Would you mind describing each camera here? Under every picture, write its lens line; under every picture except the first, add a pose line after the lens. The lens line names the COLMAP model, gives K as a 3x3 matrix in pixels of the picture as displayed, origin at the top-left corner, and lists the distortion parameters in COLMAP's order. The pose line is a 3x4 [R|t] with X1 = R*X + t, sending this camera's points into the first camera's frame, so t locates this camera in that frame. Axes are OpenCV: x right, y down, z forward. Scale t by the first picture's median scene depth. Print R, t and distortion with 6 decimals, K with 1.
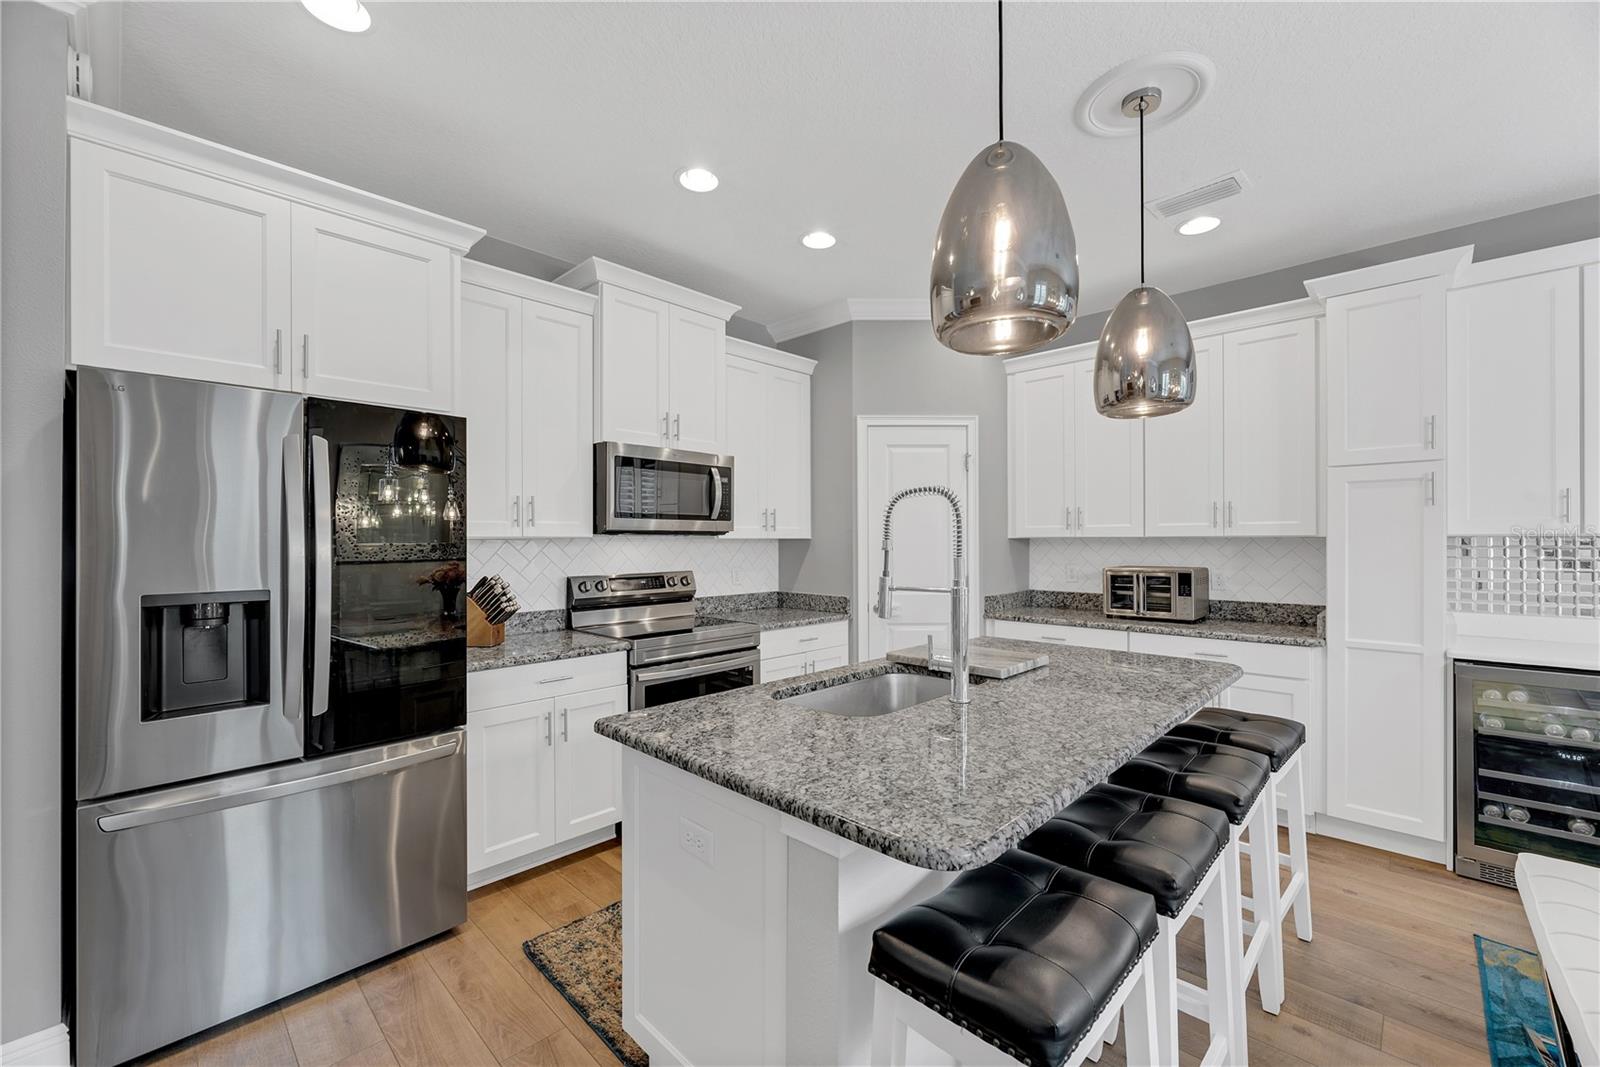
lens RADIAL K [[654.6, 0, 789.8], [0, 654.6, 537.7], [0, 0, 1]] dist [-0.003274, 0.000537]
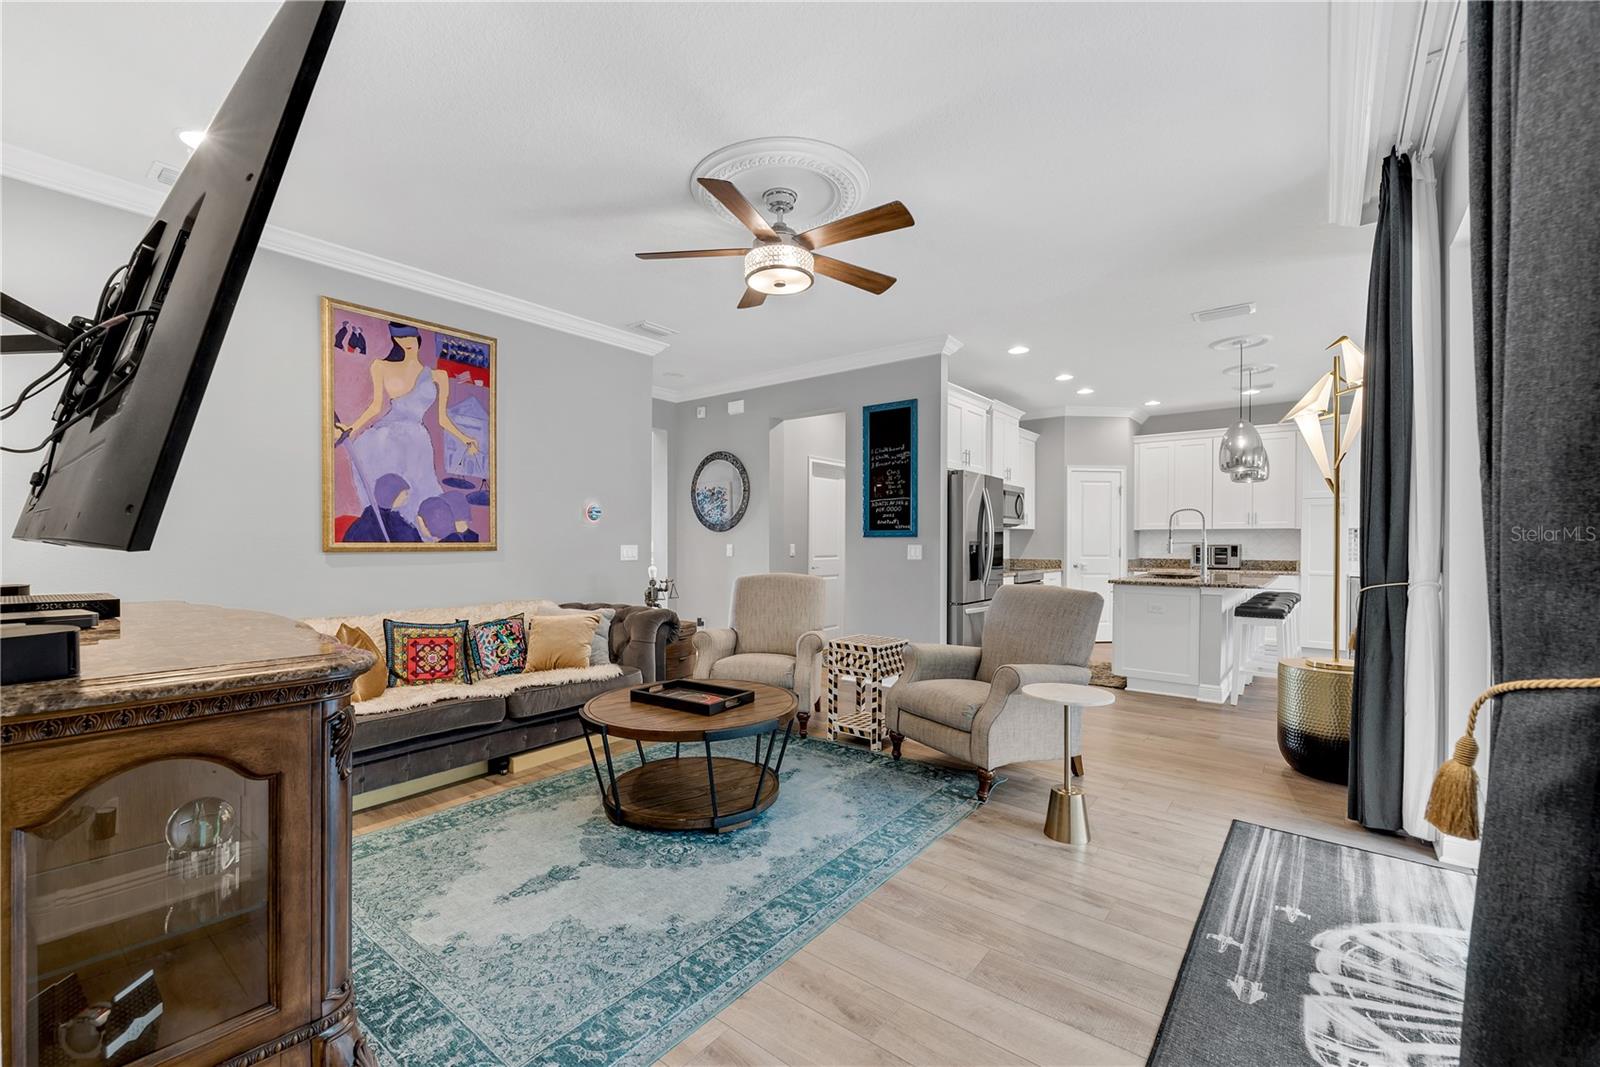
lens RADIAL K [[654.6, 0, 791.8], [0, 654.6, 543.6], [0, 0, 1]] dist [-0.003274, 0.000537]
pose [[0.995922, 0.004364, 0.090111, -1.191709], [-0.005111, 0.999954, 0.008062, 0.042929], [-0.090072, -0.008490, 0.995899, -1.155309]]
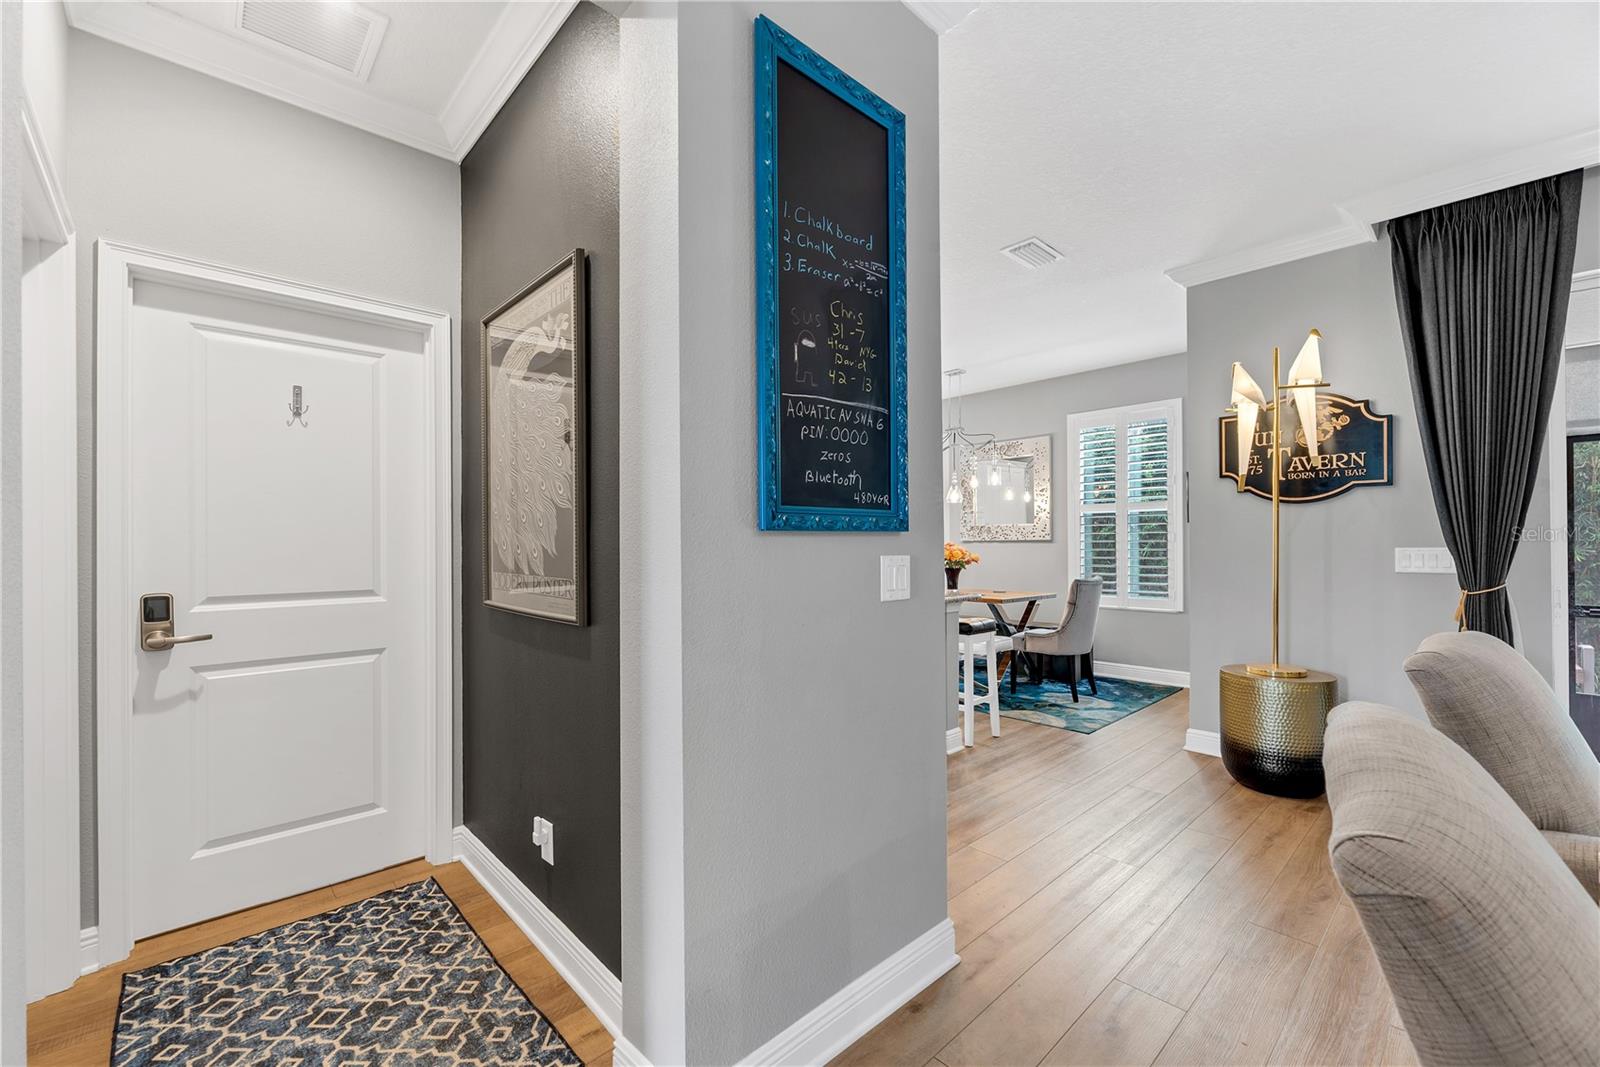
lens RADIAL K [[654.6, 0, 797.6], [0, 654.6, 542.5], [0, 0, 1]] dist [-0.003274, 0.000537]
pose [[0.048911, 0.003266, 0.998798, -1.290773], [0.000409, 0.999995, -0.003290, 0.049875], [-0.998803, 0.000570, 0.048910, 0.634028]]
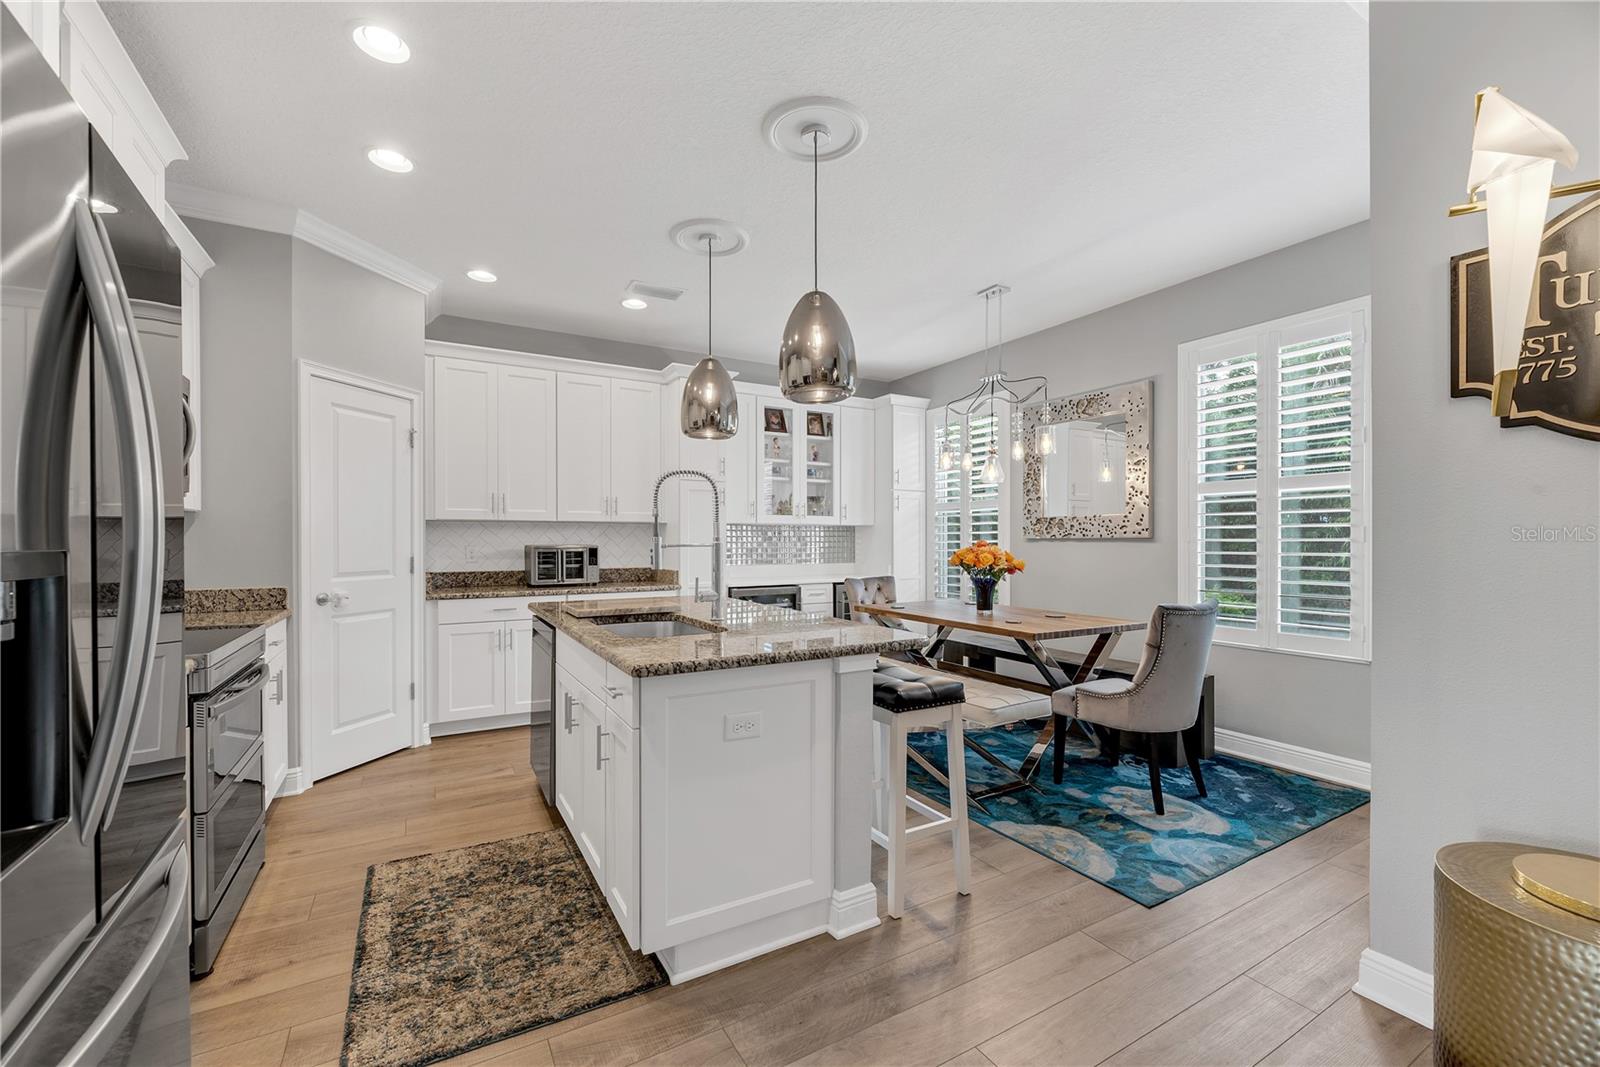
lens RADIAL K [[654.6, 0, 796.7], [0, 654.6, 544.1], [0, 0, 1]] dist [-0.003274, 0.000537]
pose [[0.268506, -0.002635, 0.963274, -0.674807], [-0.003246, 0.999988, 0.003640, 0.045720], [-0.963273, -0.004104, 0.268494, 0.268159]]
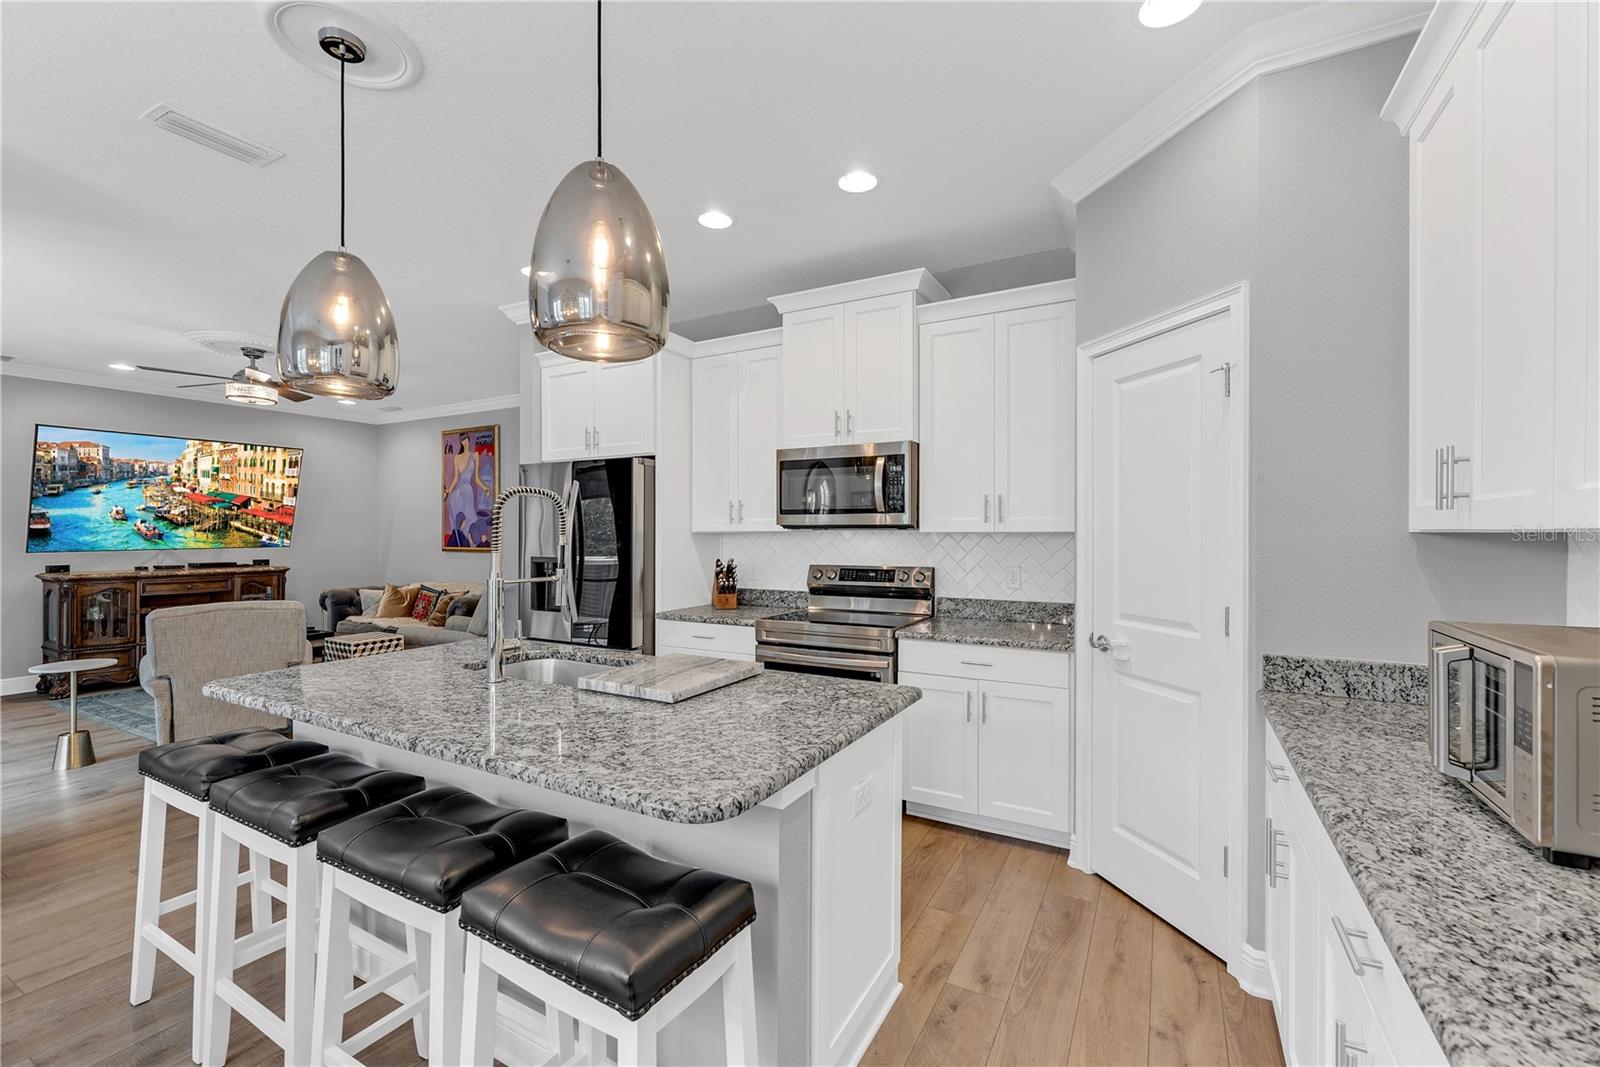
lens RADIAL K [[654.6, 0, 791.1], [0, 654.6, 535.7], [0, 0, 1]] dist [-0.003274, 0.000537]
pose [[0.271788, 0.006087, -0.962338, 0.826905], [0.003685, 0.999966, 0.007366, -0.001267], [0.962350, -0.005548, 0.271757, 0.673229]]
